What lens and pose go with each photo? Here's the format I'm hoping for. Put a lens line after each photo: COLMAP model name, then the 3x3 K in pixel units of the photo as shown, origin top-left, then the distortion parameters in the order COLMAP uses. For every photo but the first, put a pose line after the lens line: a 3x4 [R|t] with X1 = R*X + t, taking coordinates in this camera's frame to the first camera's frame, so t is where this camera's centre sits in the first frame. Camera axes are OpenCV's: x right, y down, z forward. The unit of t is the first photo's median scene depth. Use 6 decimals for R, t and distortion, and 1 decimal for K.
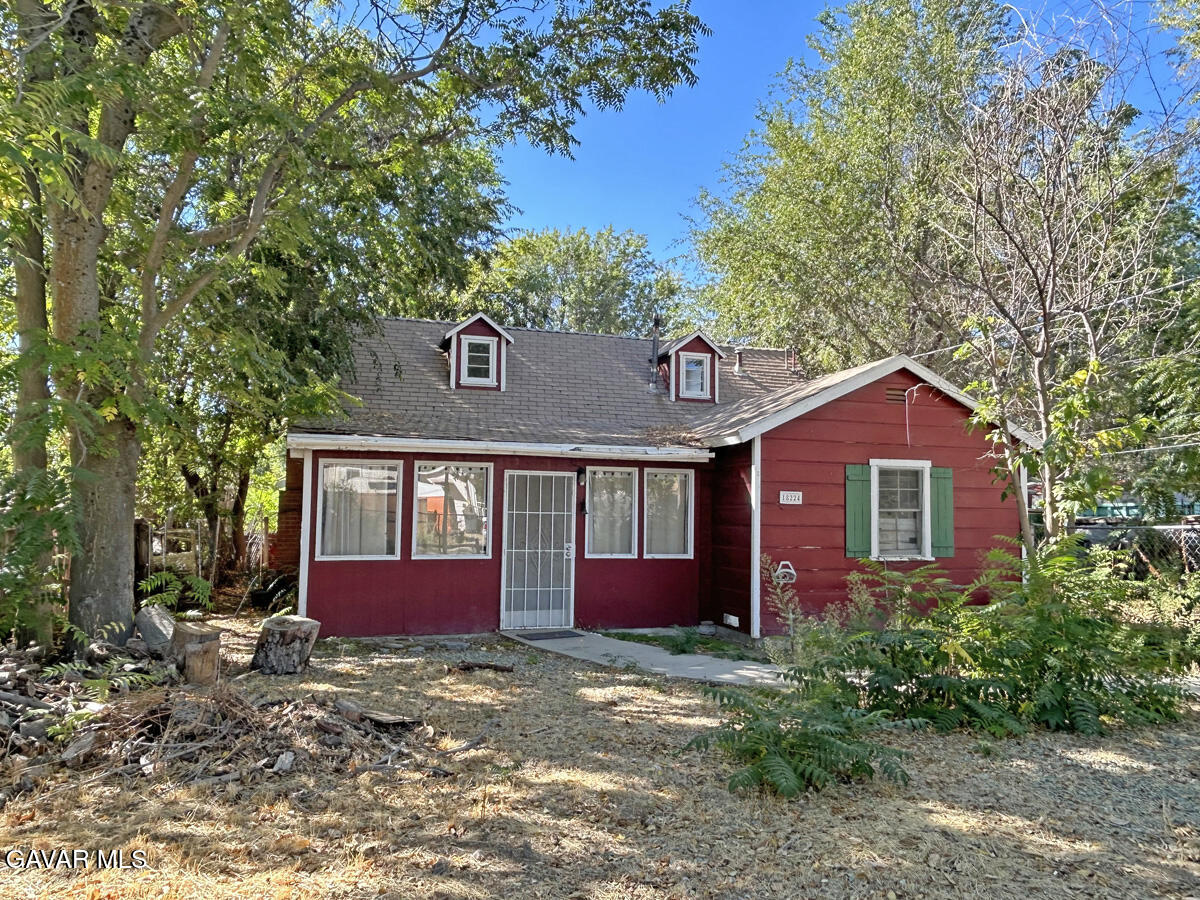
lens RADIAL K [[831.0, 0, 599.6], [0, 831.0, 449.8], [0, 0, 1]] dist [0.002699, 0.000053]
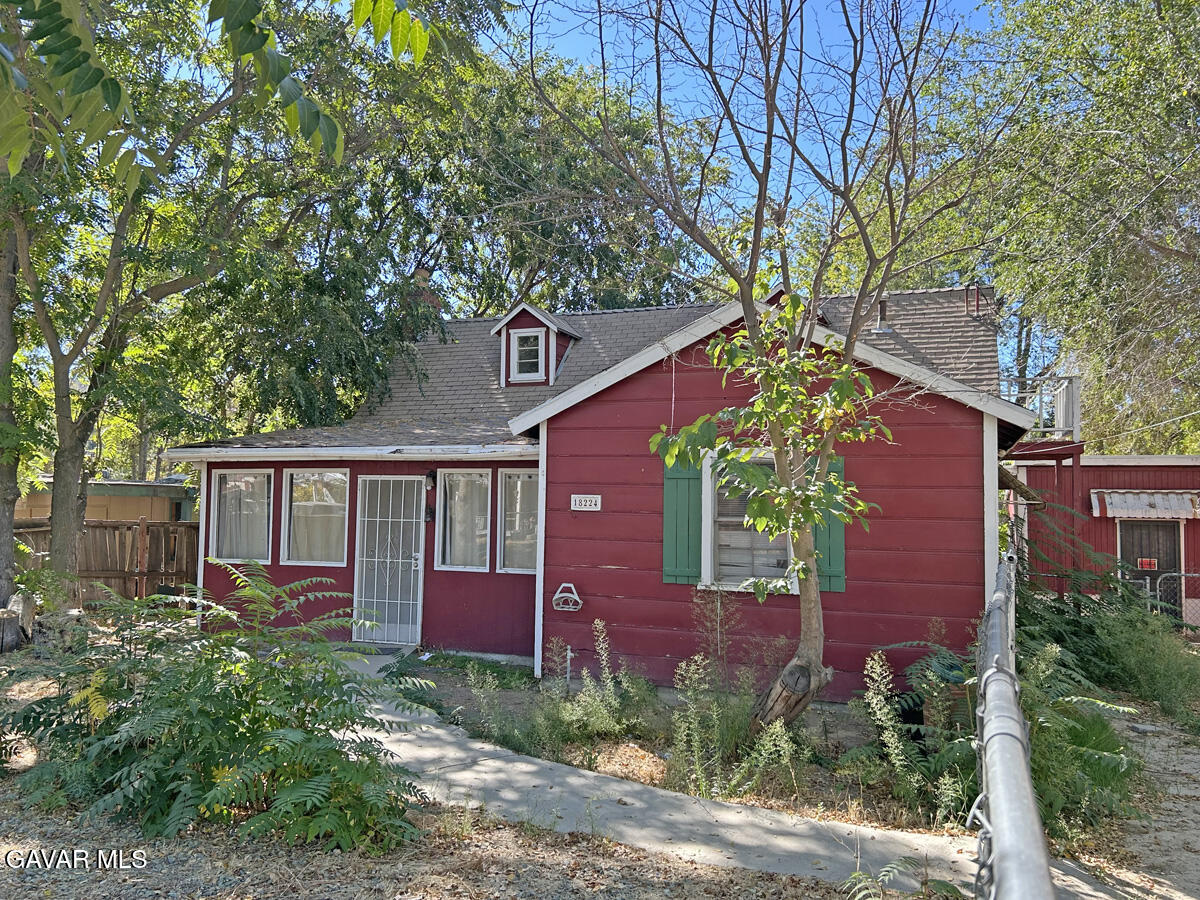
lens RADIAL K [[953.8, 0, 599.7], [0, 953.8, 449.6], [0, 0, 1]] dist [0.005965, 0.000770]
pose [[0.775908, -0.039823, -0.629588, 0.784535], [0.042257, 0.999045, -0.011115, 0.017870], [0.629429, -0.017981, 0.776850, 0.304347]]
